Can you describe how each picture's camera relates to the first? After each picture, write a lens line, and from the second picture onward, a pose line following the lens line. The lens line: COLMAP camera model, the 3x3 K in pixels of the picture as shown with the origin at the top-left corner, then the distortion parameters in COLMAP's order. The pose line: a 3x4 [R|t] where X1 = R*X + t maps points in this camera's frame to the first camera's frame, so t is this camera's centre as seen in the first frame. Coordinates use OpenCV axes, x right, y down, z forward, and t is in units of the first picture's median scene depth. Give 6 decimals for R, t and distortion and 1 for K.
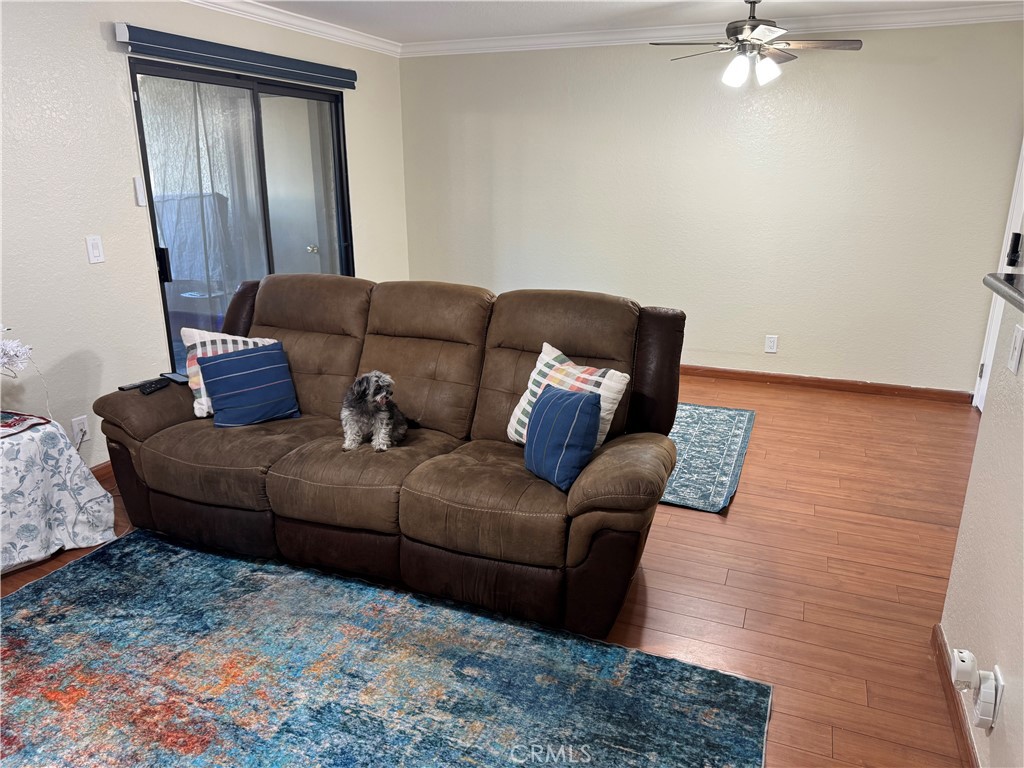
lens RADIAL K [[730.1, 0, 509.9], [0, 730.1, 383.6], [0, 0, 1]] dist [0.008635, -0.017936]
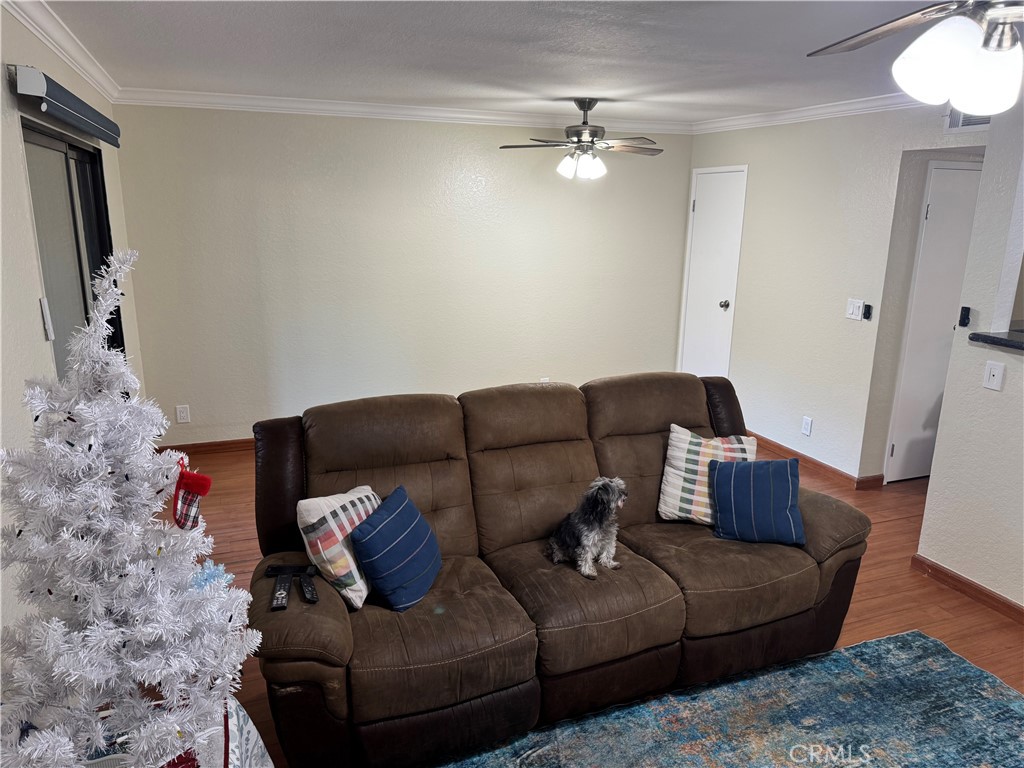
lens RADIAL K [[730.1, 0, 513.1], [0, 730.1, 377.7], [0, 0, 1]] dist [0.008635, -0.017936]
pose [[0.724388, -0.155054, 0.671729, -0.747274], [0.185071, 0.982349, 0.027174, -0.173739], [-0.664086, 0.104633, 0.740298, 0.285077]]
